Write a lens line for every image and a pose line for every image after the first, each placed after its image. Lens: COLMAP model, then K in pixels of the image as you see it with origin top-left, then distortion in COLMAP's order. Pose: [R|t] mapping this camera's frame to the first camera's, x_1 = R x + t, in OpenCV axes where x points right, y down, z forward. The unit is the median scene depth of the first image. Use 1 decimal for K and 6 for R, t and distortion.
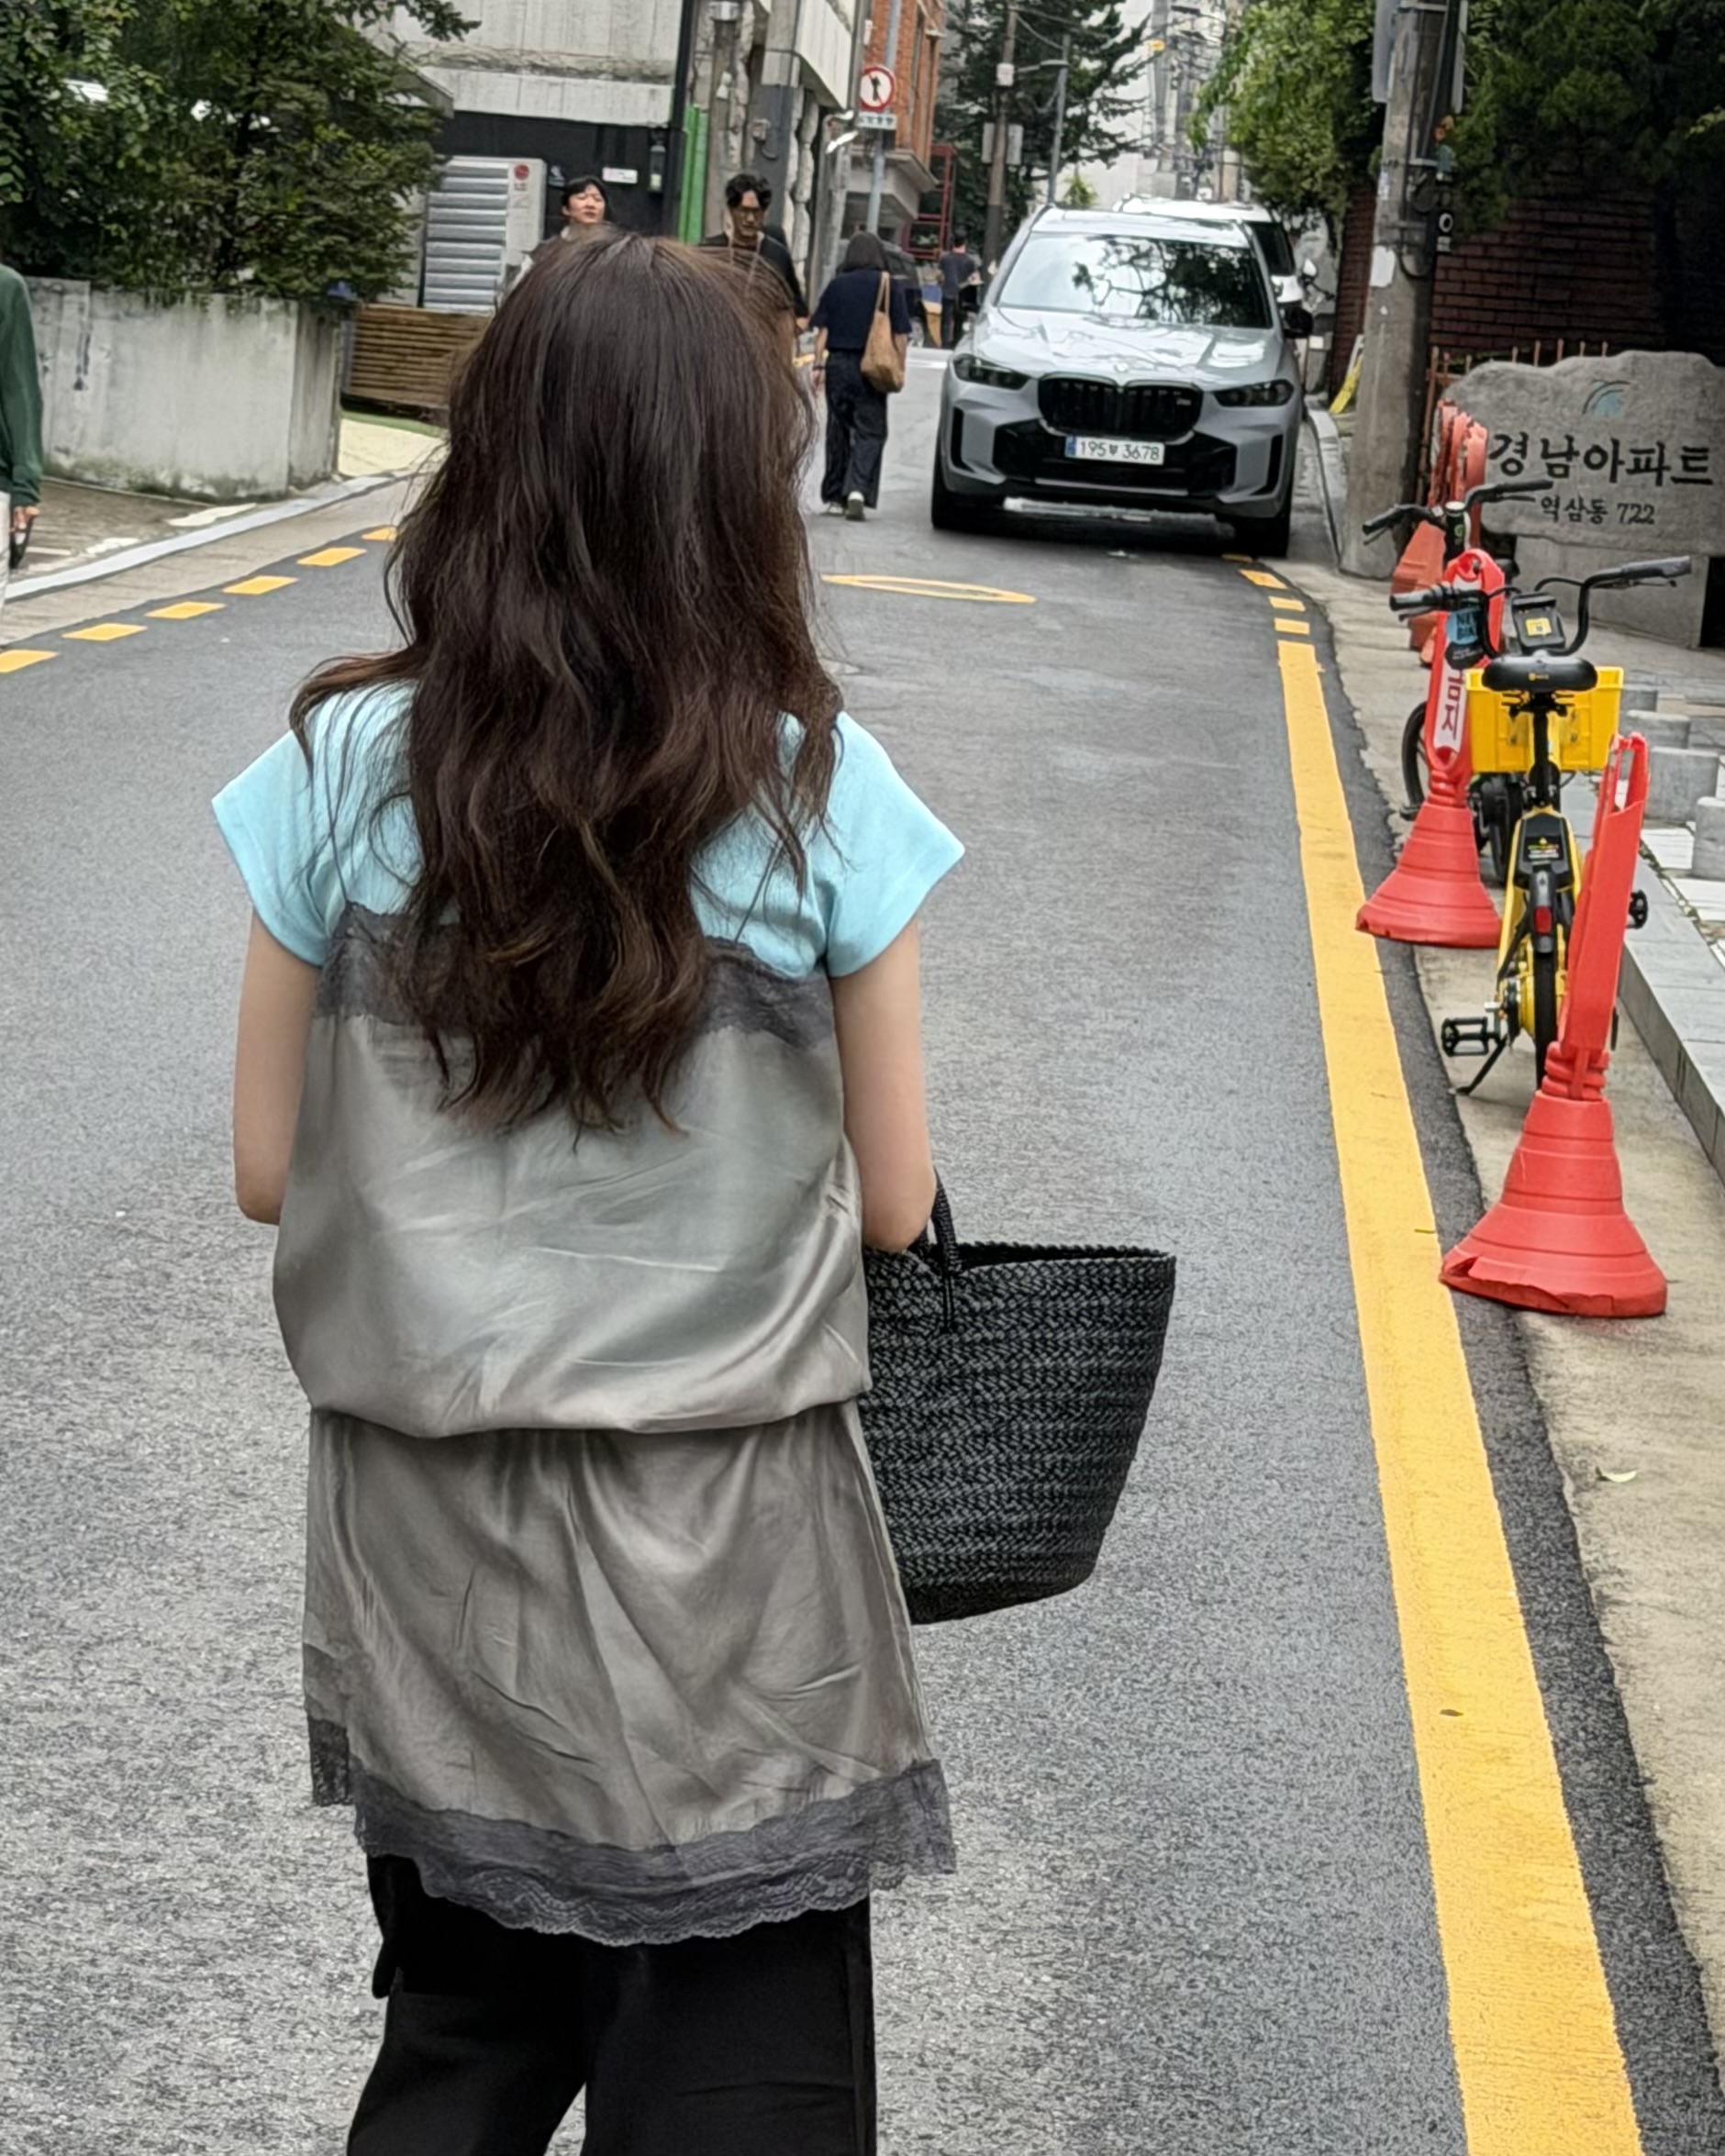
lens RADIAL K [[6505.0, 0, 862.5], [0, 6505.0, 1078.0], [0, 0, 1]] dist [0.009634, 0.686400]
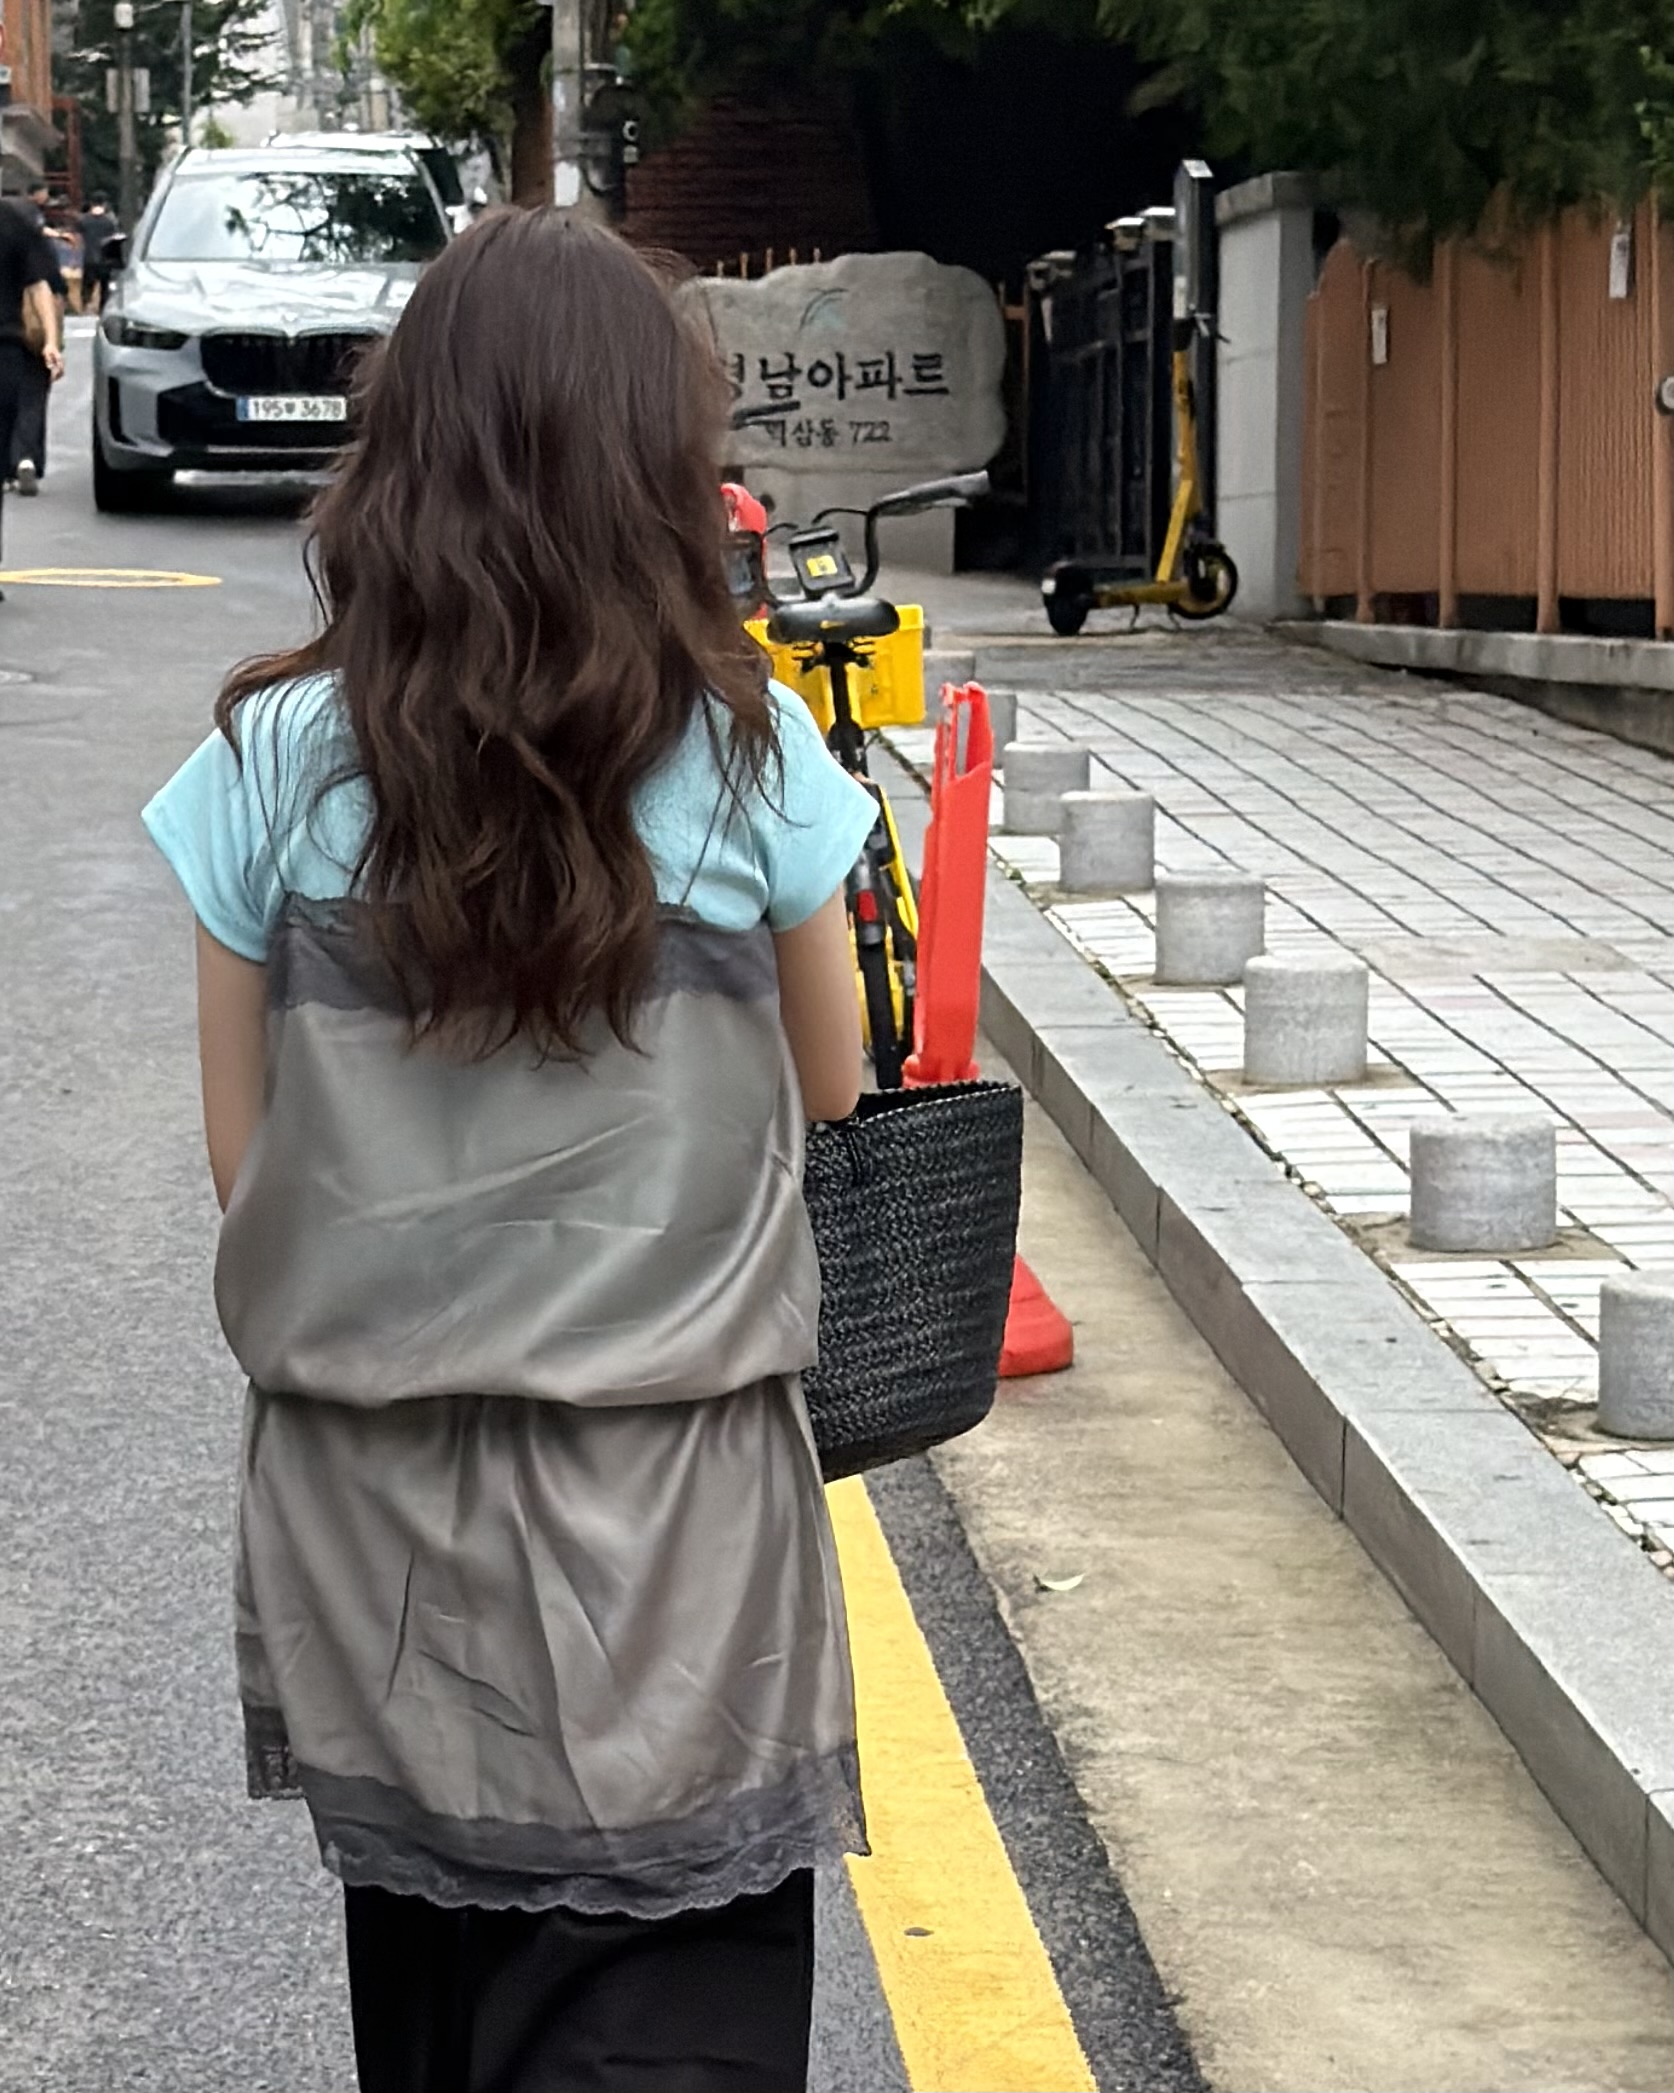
lens RADIAL K [[6314.5, 0, 837.0], [0, 6314.5, 1046.5], [0, 0, 1]] dist [0.009634, 0.686400]
pose [[0.988095, -0.092519, 0.122920, -0.002503], [0.091983, 0.995710, 0.010043, -0.010211], [-0.123322, 0.001383, 0.992366, 0.121541]]
